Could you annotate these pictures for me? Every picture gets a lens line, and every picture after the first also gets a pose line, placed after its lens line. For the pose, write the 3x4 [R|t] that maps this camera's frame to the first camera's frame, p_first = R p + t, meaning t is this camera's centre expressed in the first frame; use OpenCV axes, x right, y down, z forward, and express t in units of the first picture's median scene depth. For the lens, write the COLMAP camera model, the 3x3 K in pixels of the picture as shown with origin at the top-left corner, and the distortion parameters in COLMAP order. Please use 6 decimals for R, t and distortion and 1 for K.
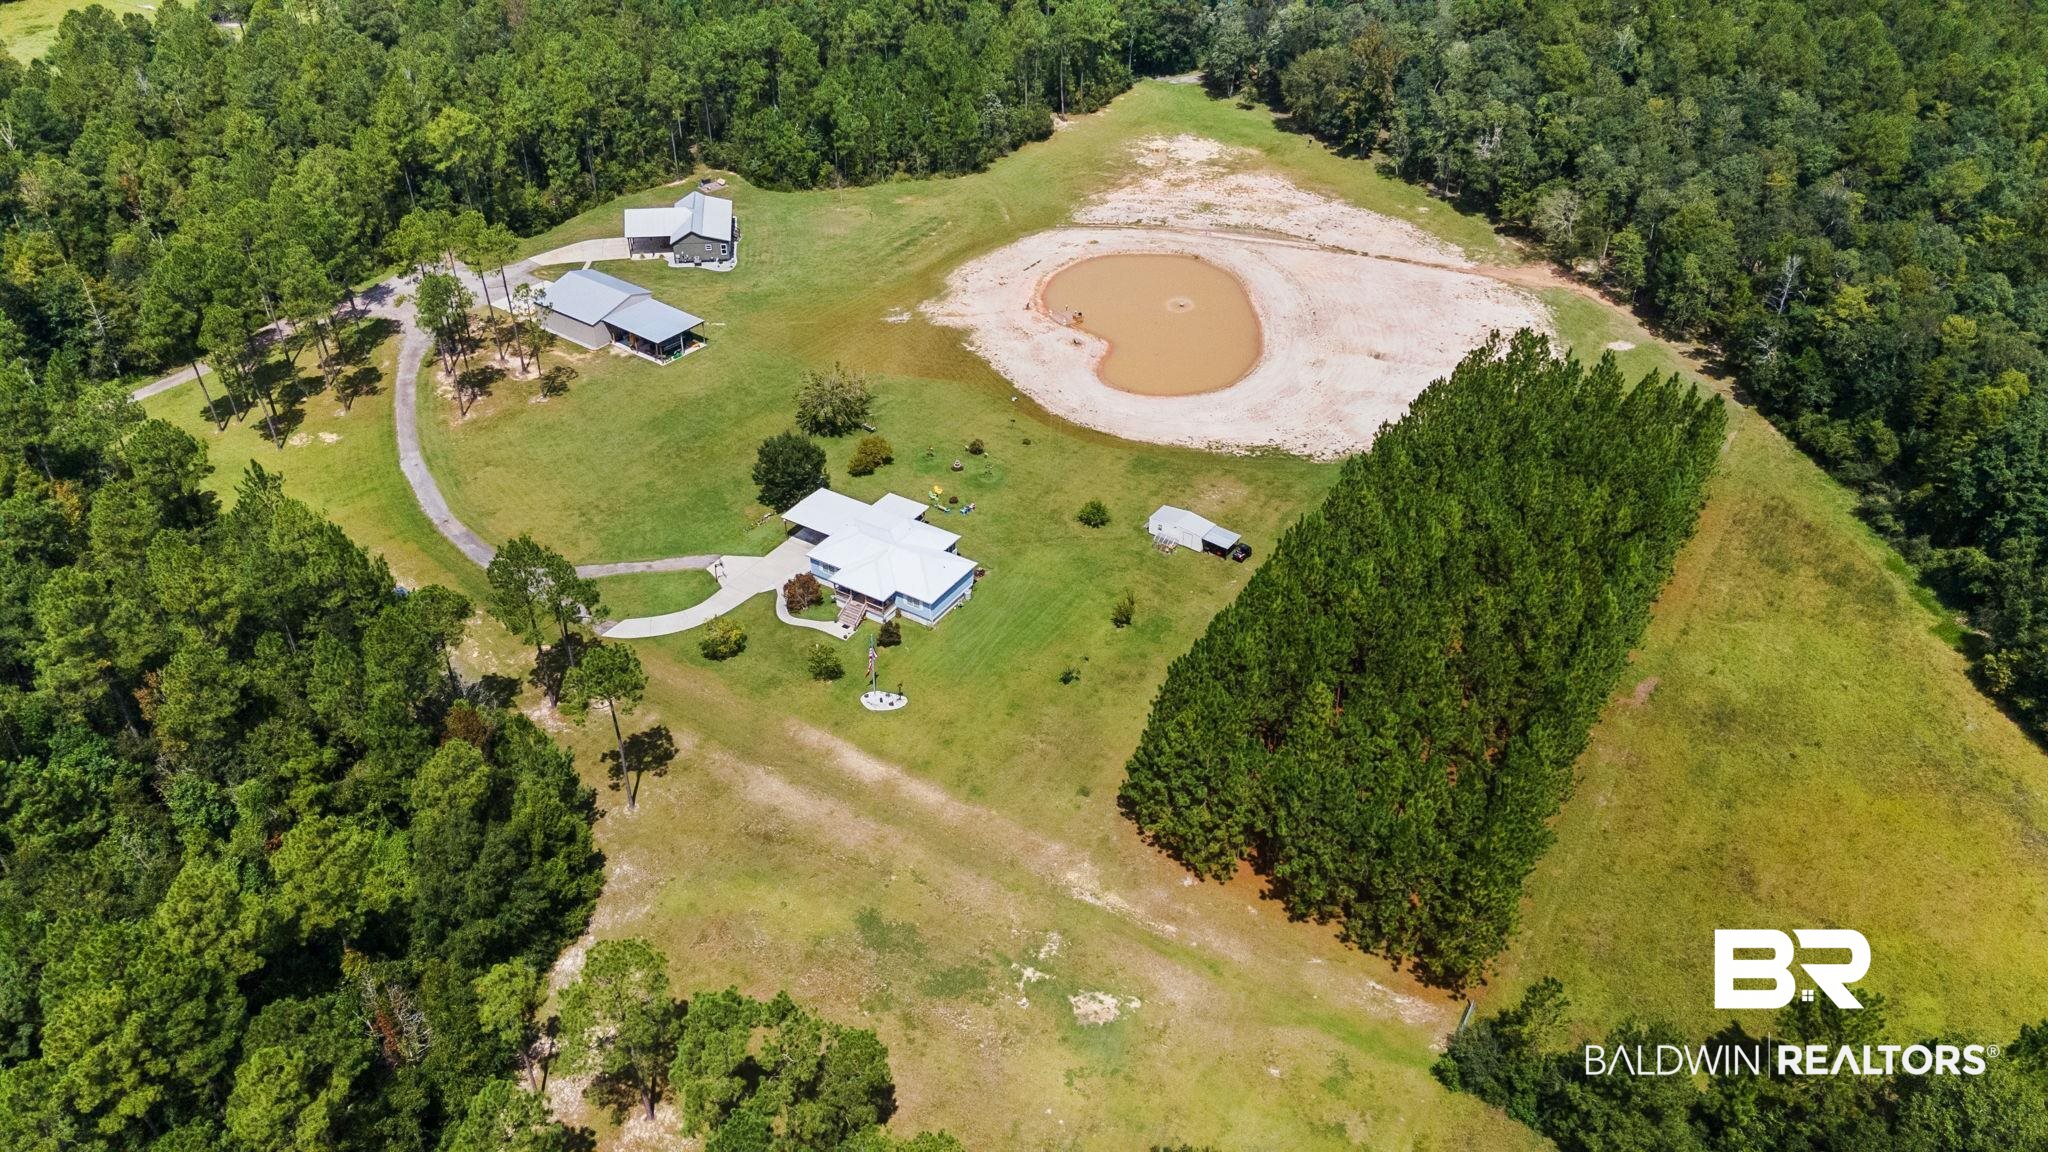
lens RADIAL K [[1489.8, 0, 1011.4], [0, 1489.8, 571.6], [0, 0, 1]] dist [0.006892, 0.044793]
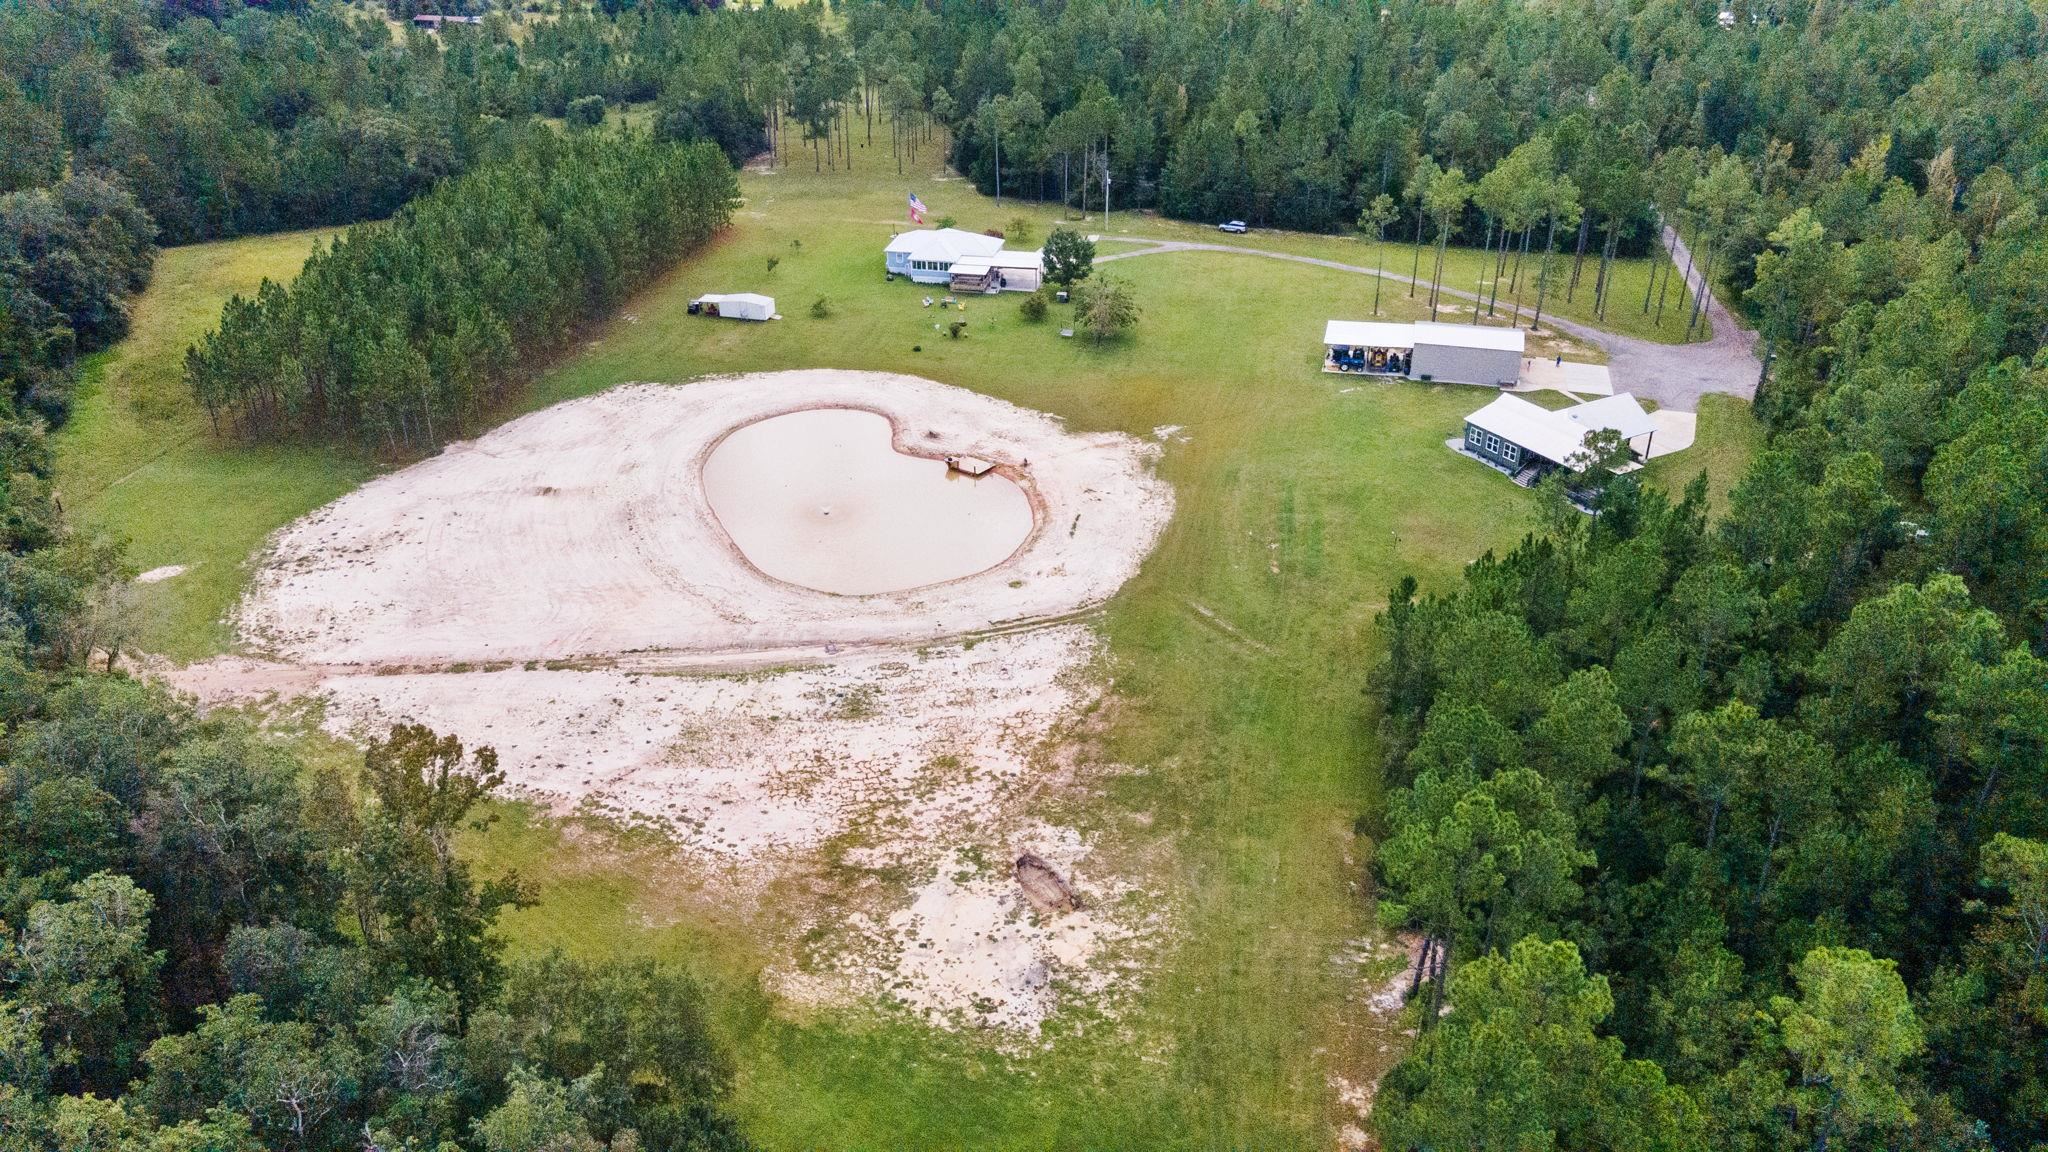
lens RADIAL K [[1489.8, 0, 1022.3], [0, 1489.8, 569.1], [0, 0, 1]] dist [0.006892, 0.044793]
pose [[-0.928346, 0.167994, -0.331590, 0.301825], [-0.220872, 0.468197, 0.855574, -0.890150], [0.298981, 0.867508, -0.397543, 1.520077]]
